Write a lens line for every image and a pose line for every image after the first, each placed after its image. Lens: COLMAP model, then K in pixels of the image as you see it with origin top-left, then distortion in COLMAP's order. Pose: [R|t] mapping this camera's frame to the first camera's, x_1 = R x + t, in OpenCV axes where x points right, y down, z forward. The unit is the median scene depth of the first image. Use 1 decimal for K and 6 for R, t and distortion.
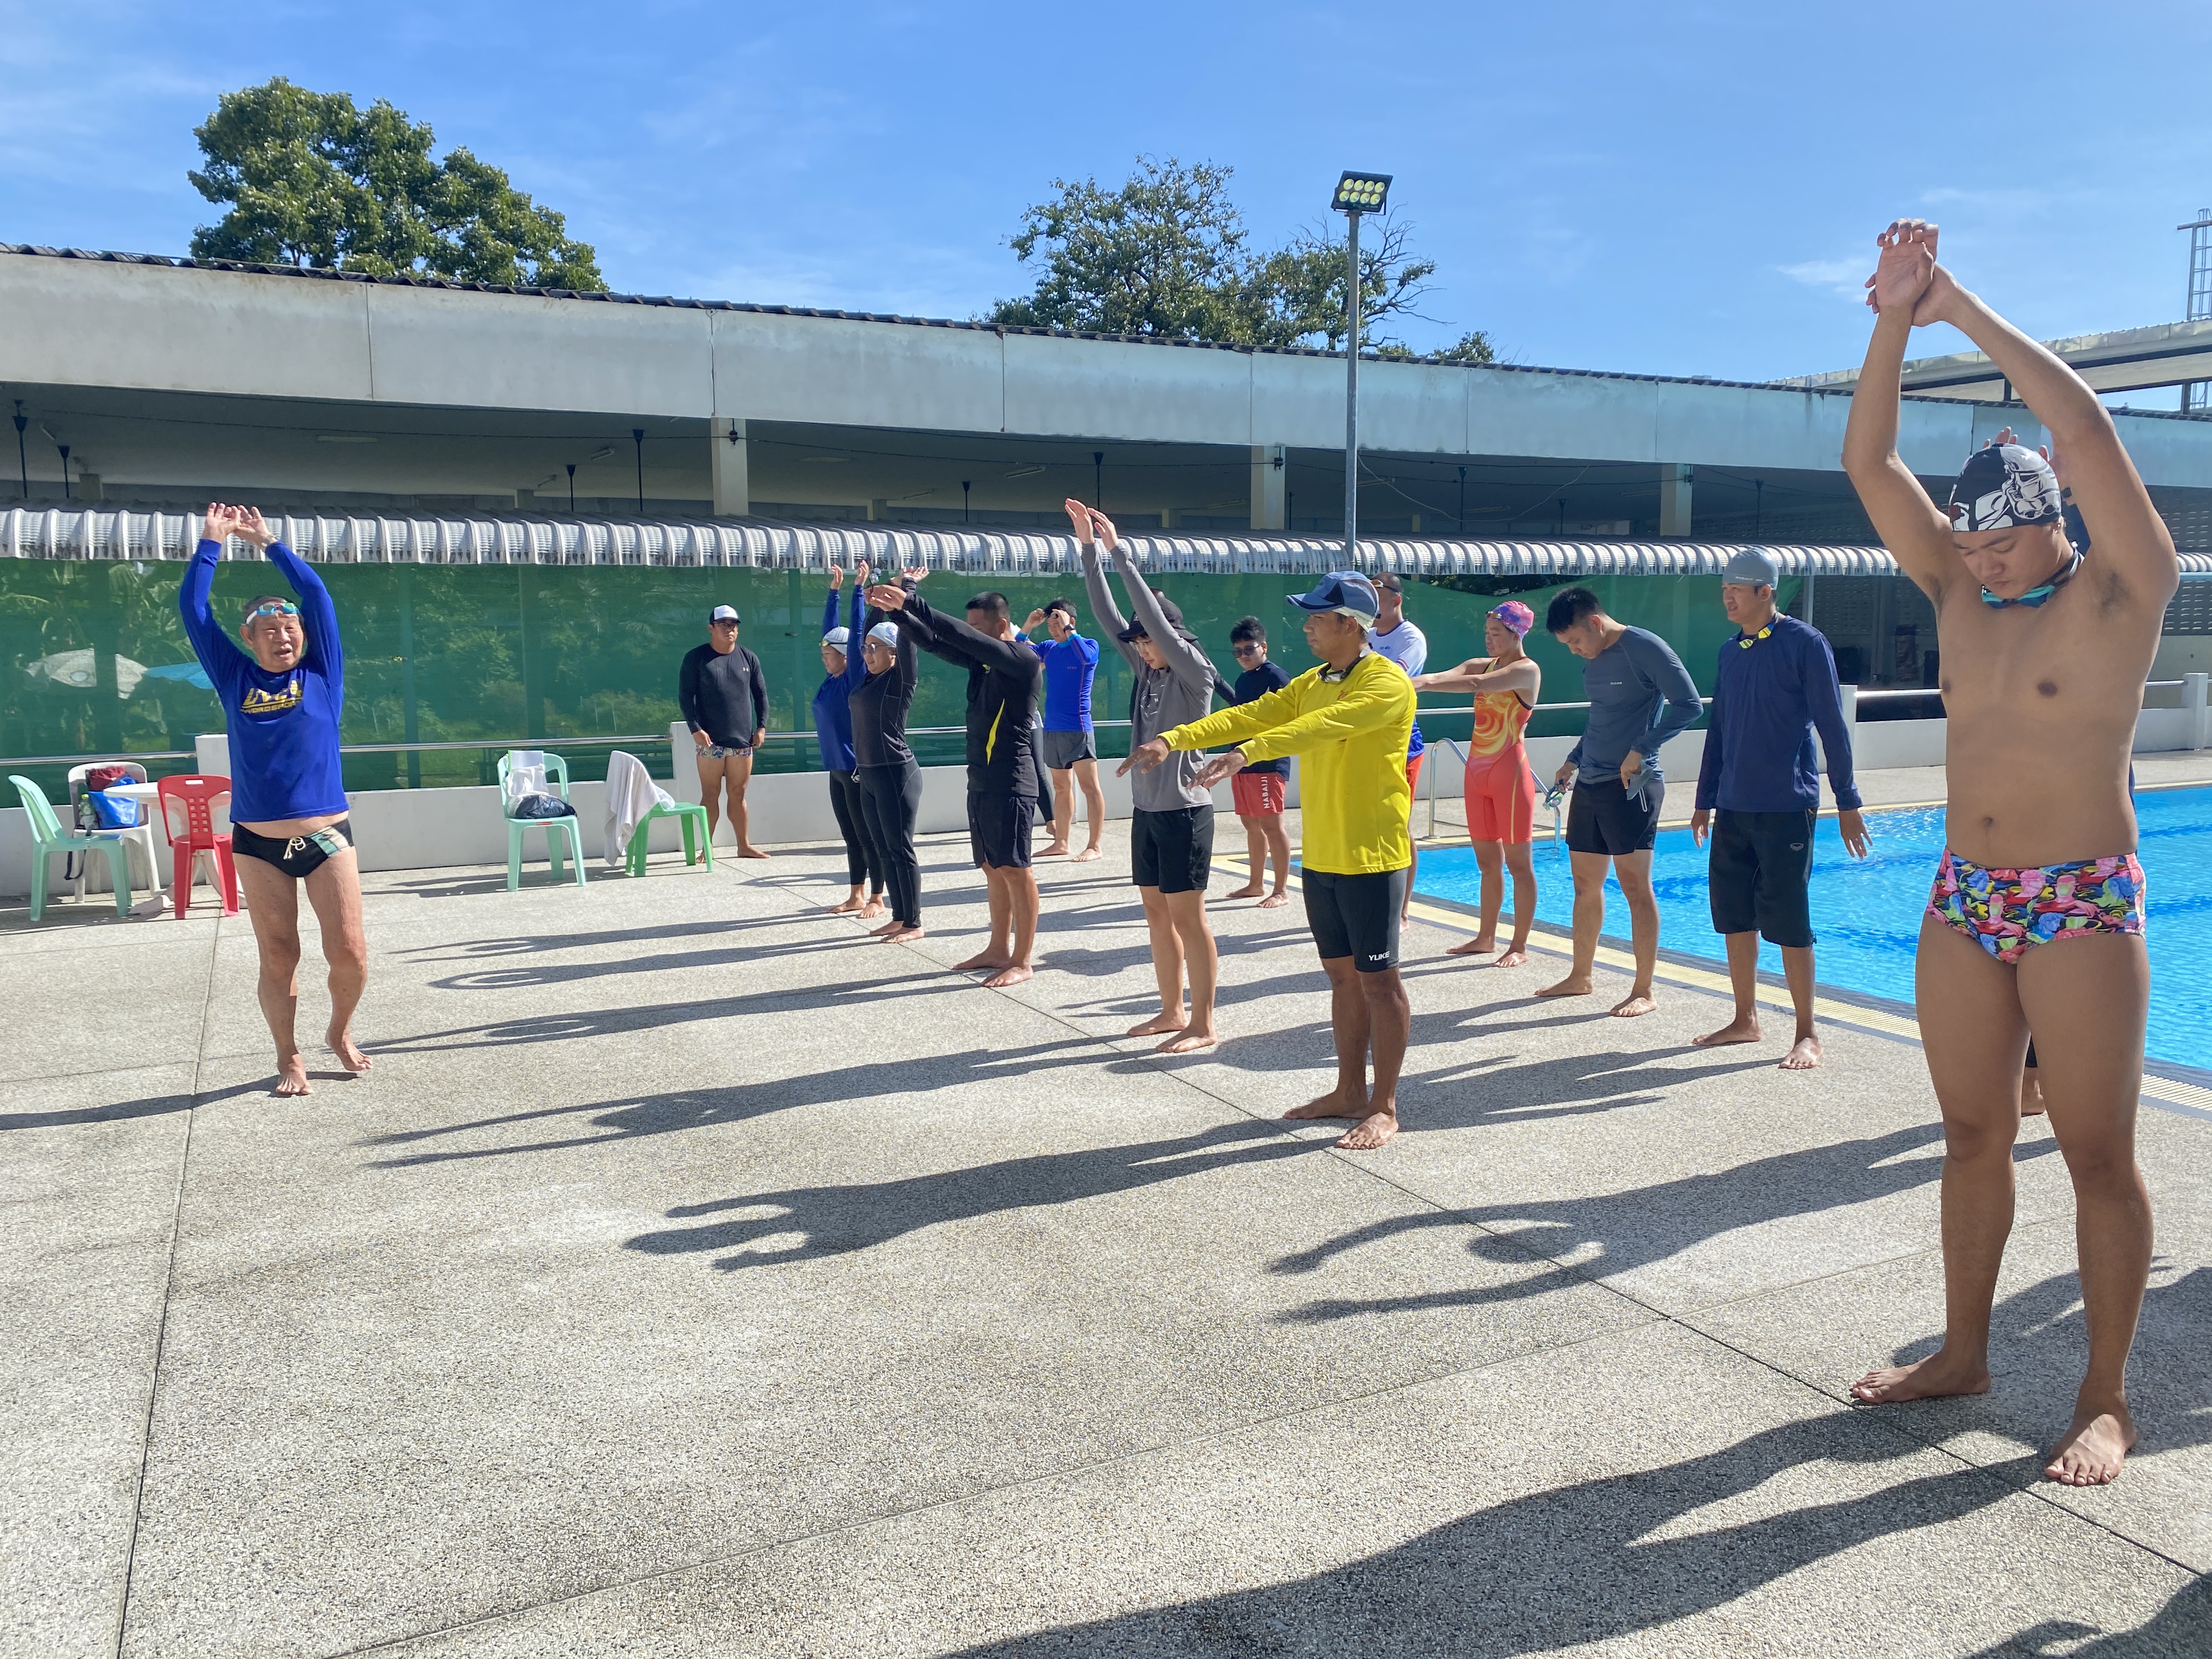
lens RADIAL K [[1688.8, 0, 1106.0], [0, 1688.8, 829.5], [0, 0, 1]] dist [0.023730, -0.001730]
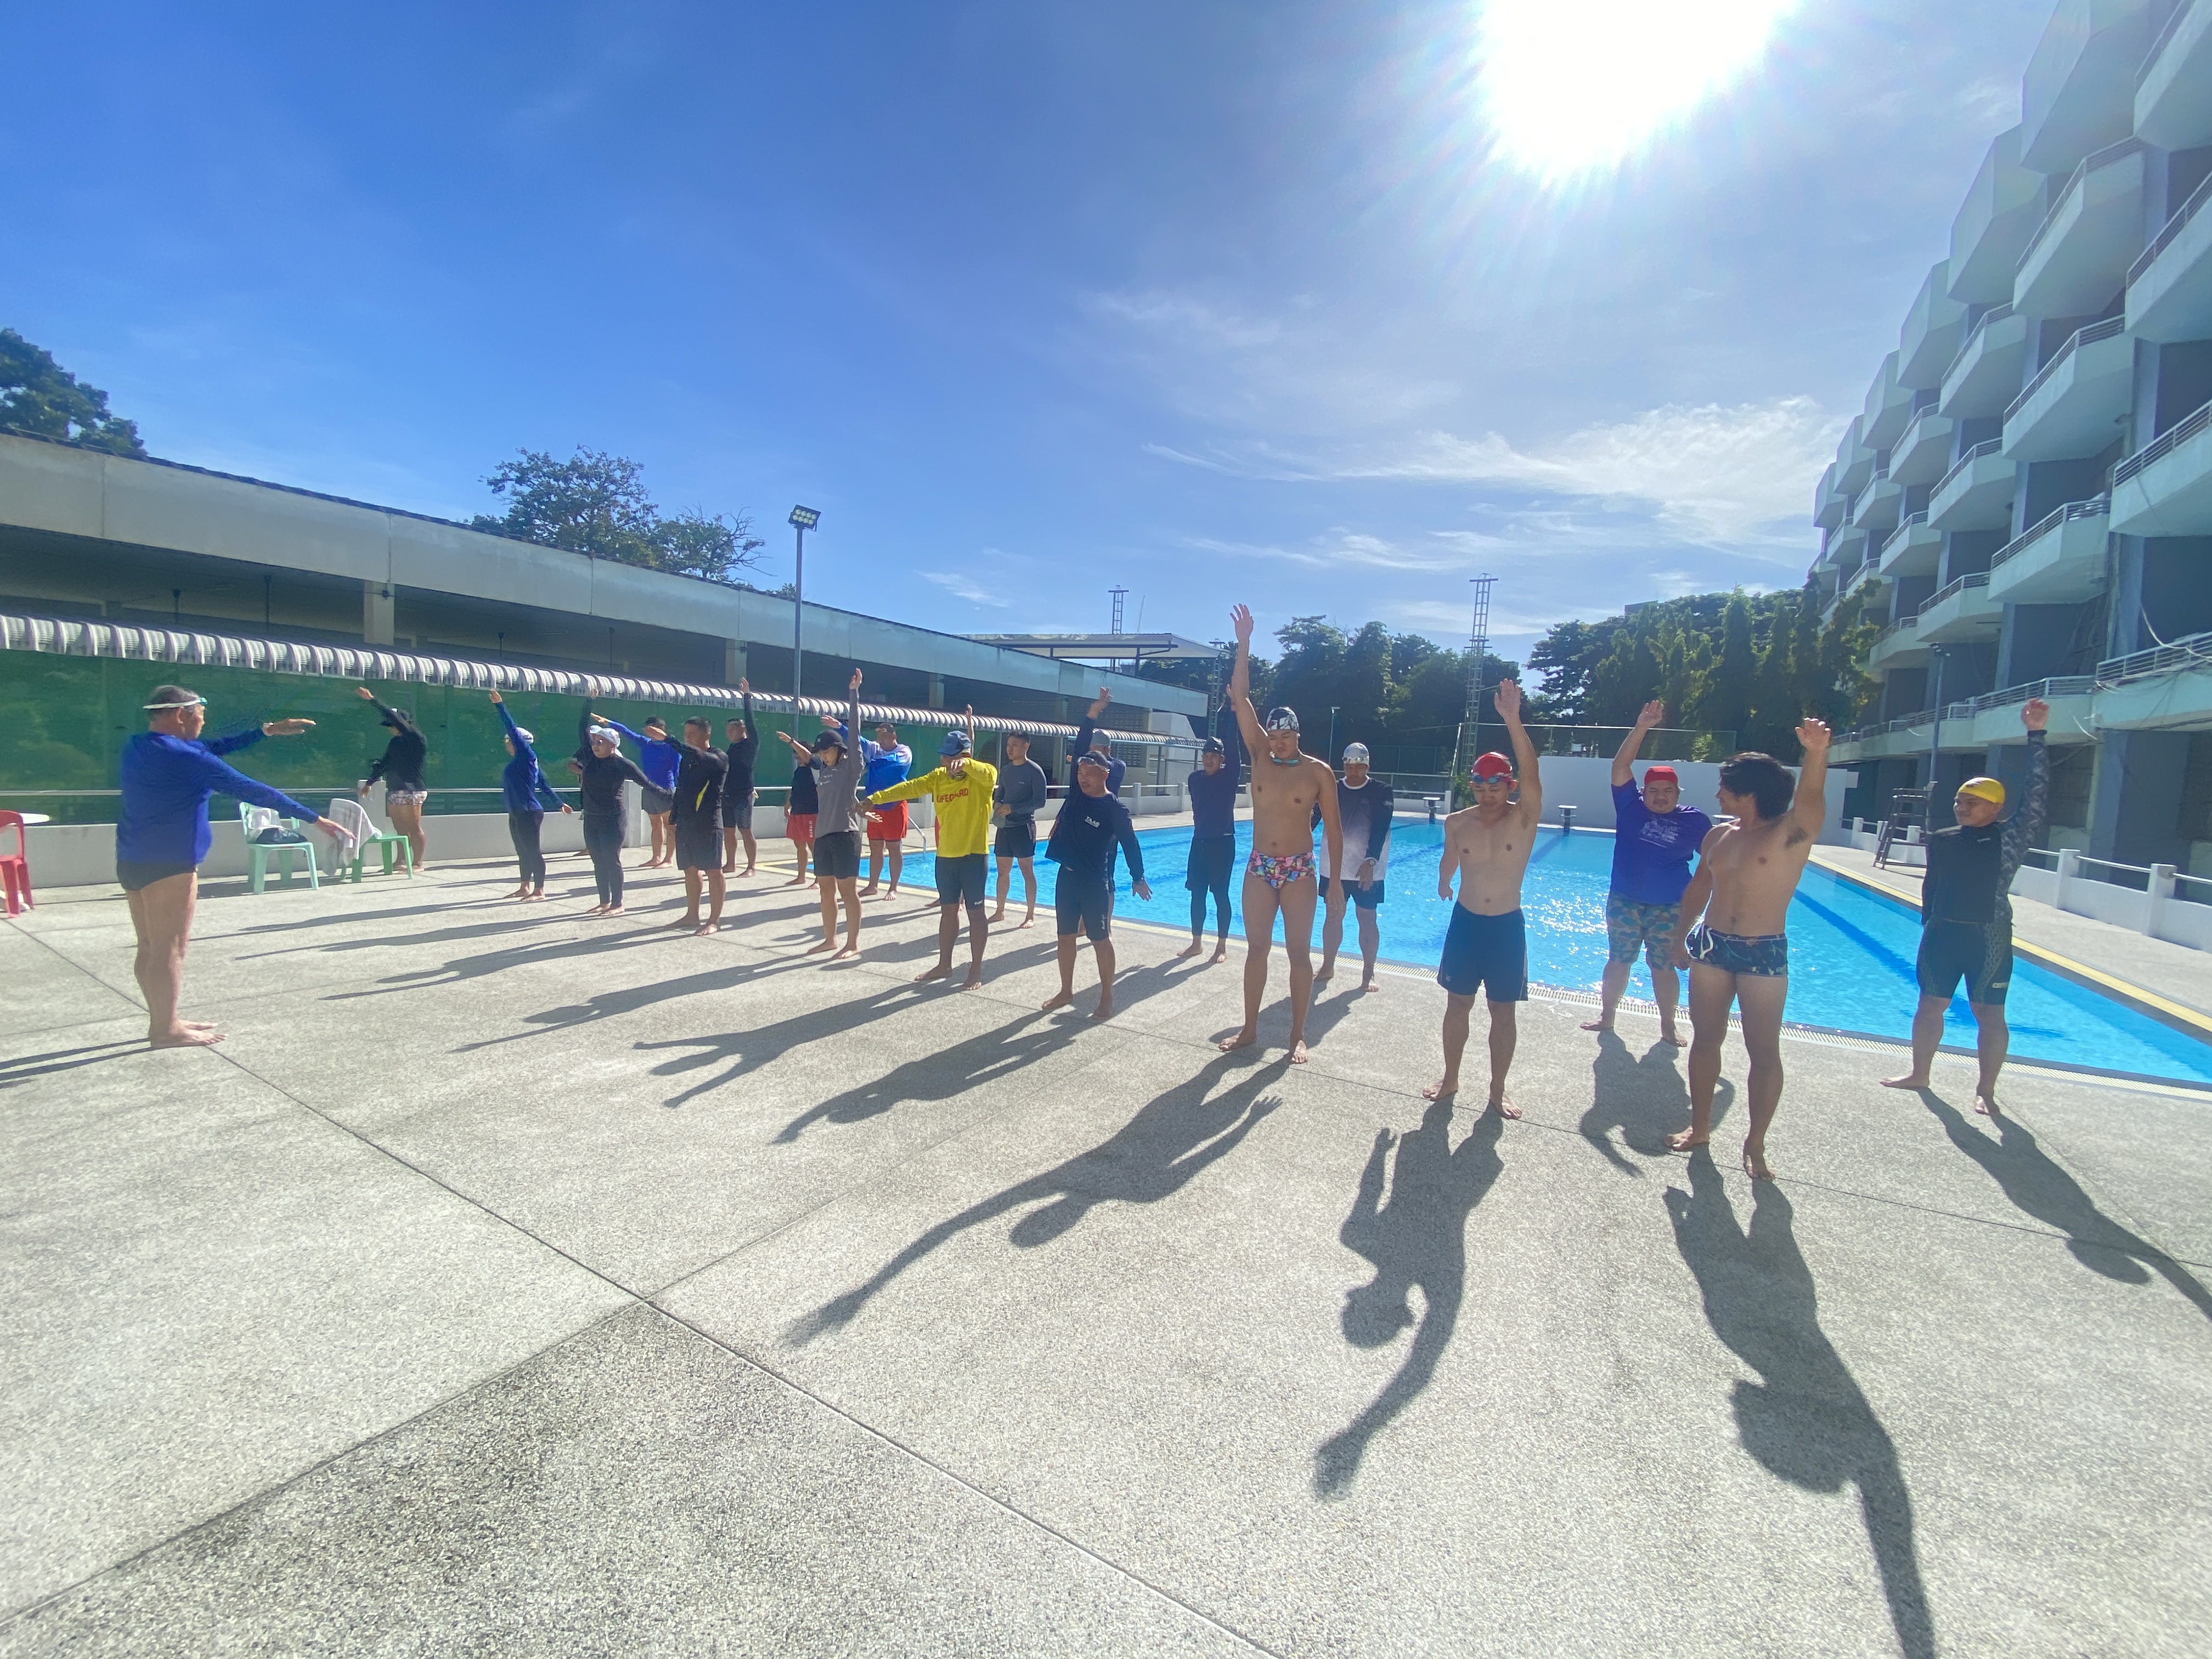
lens RADIAL K [[897.3, 0, 1106.4], [0, 897.3, 822.9], [0, 0, 1]] dist [0.015047, -0.018224]
pose [[0.832976, 0.010693, 0.553205, -0.187673], [0.006486, 0.999556, -0.029086, 0.002941], [-0.553271, 0.027816, 0.832537, -0.040352]]
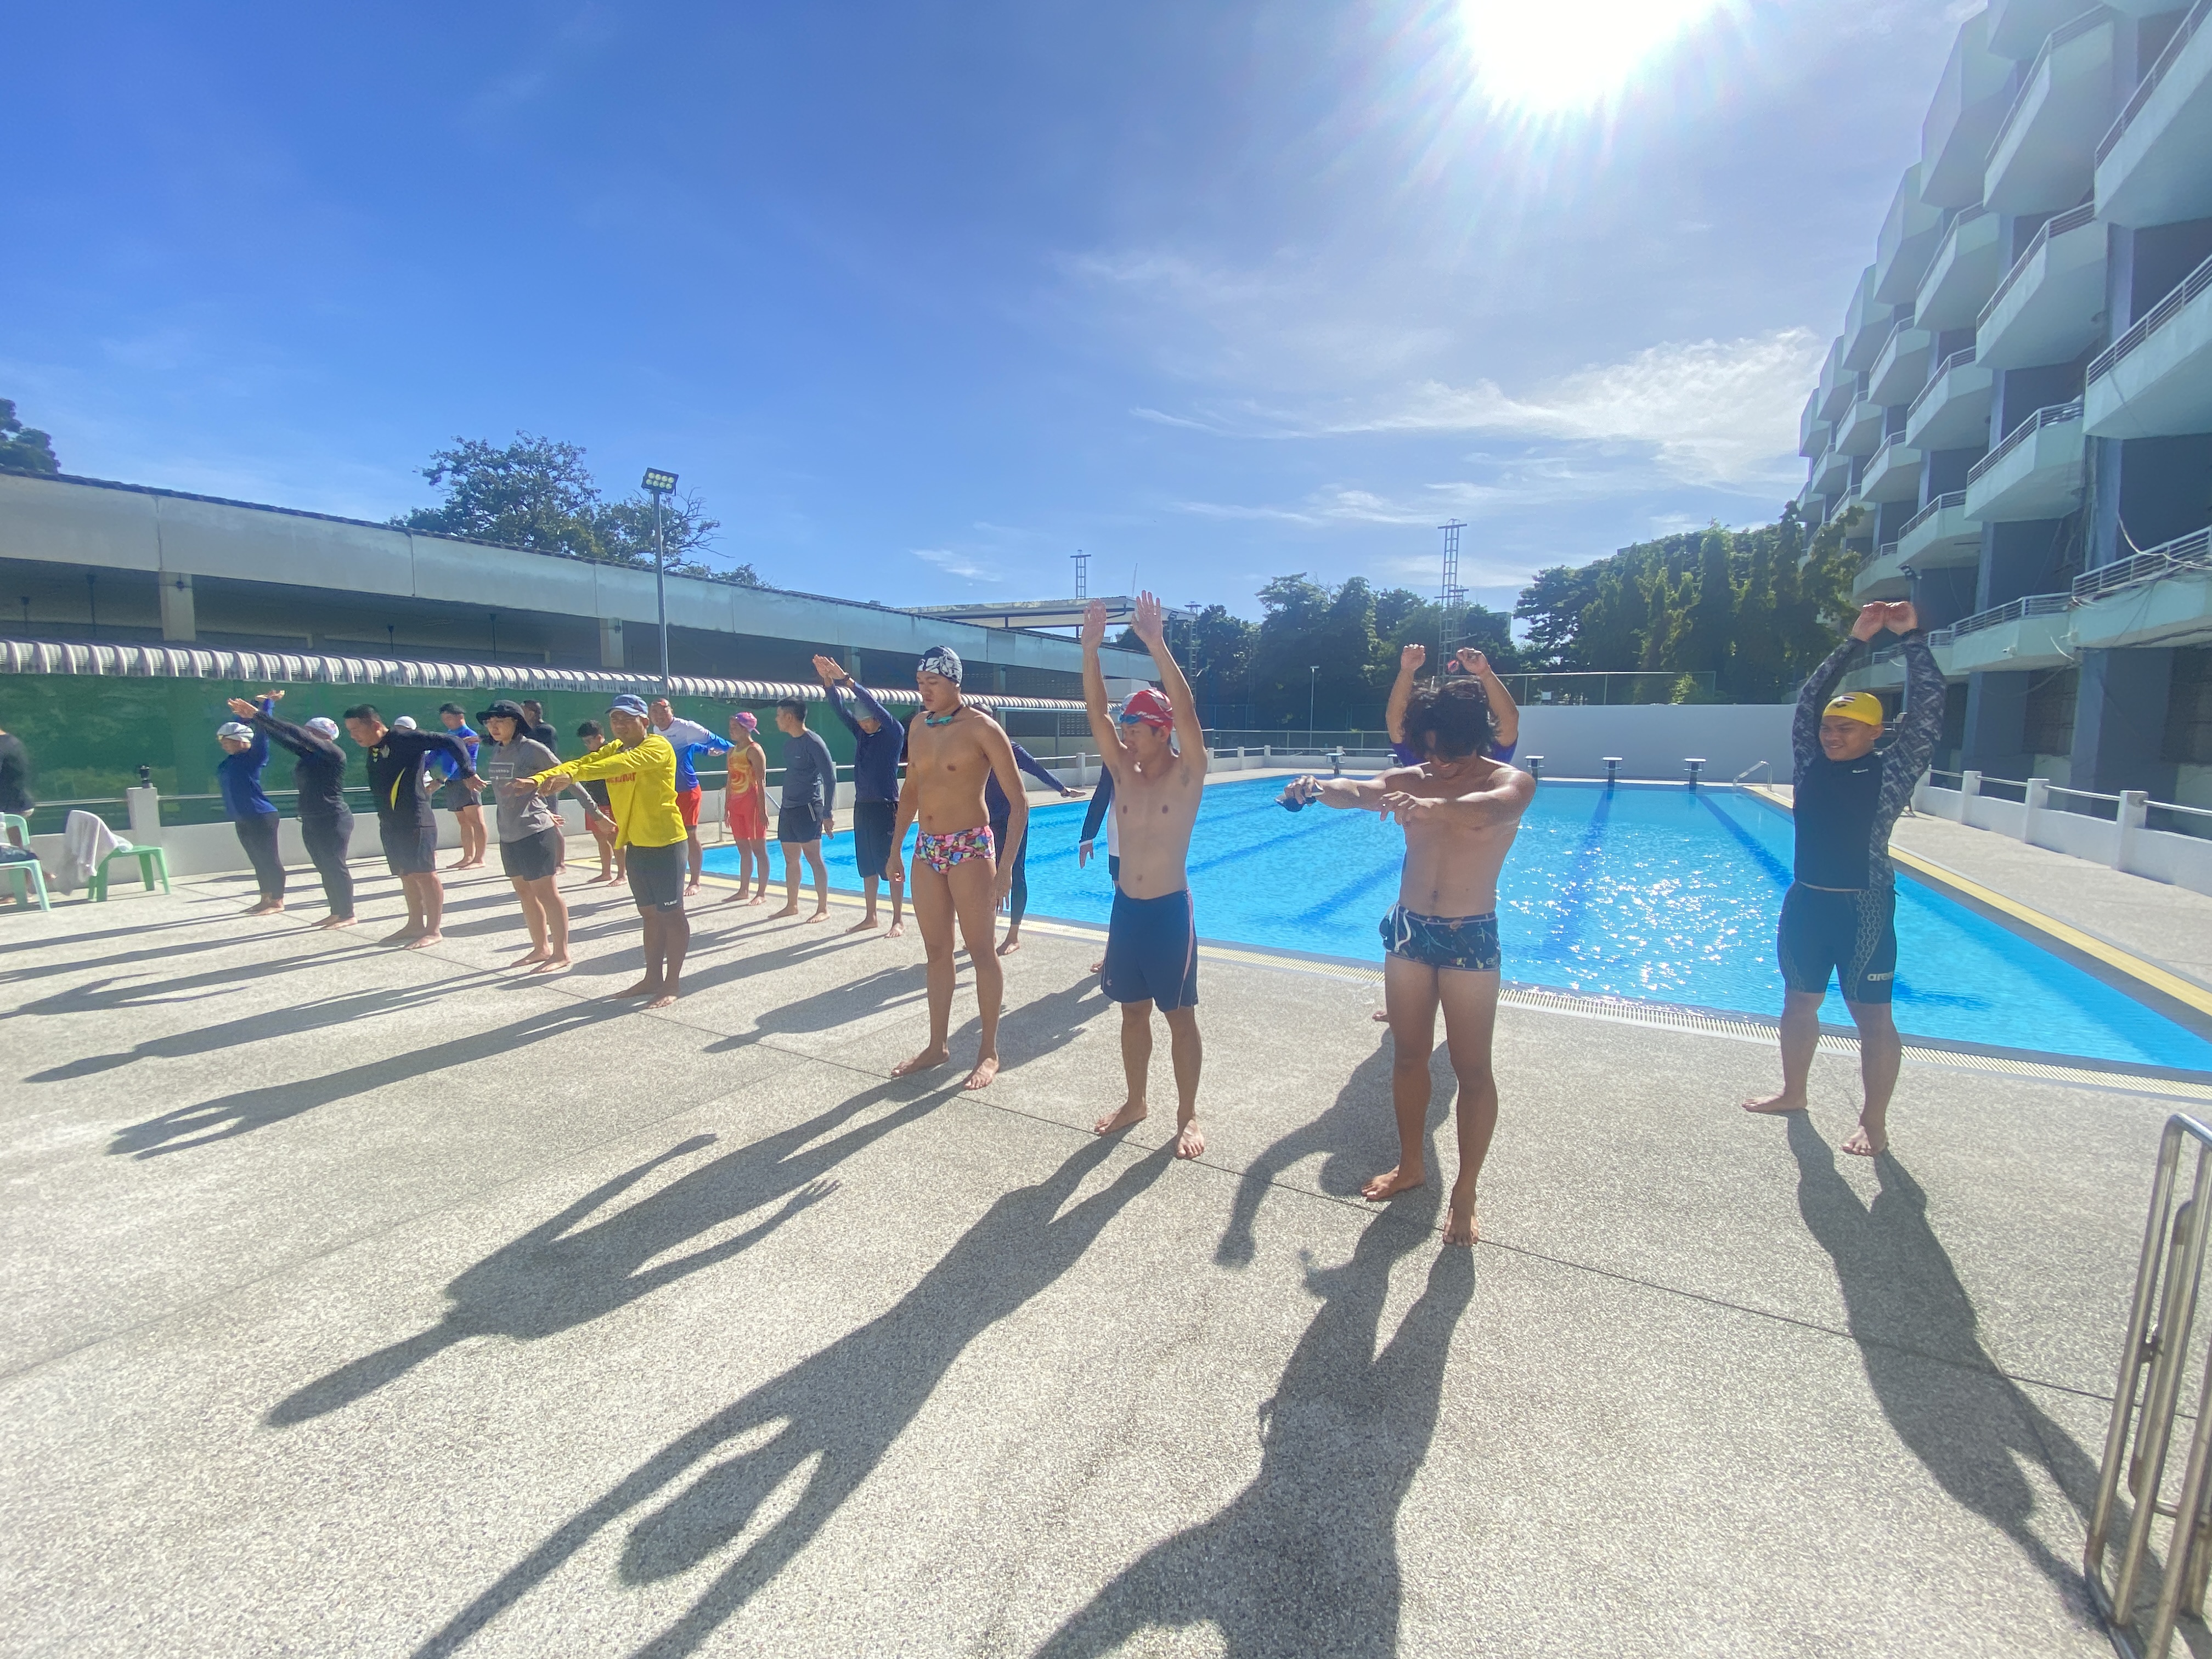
lens RADIAL K [[897.6, 0, 1109.7], [0, 897.6, 823.4], [0, 0, 1]] dist [0.011923, -0.017600]
pose [[0.835104, -0.044349, 0.548302, 0.017870], [0.051531, 0.998669, 0.002291, 0.005953], [-0.547673, 0.026341, 0.836278, -0.053047]]
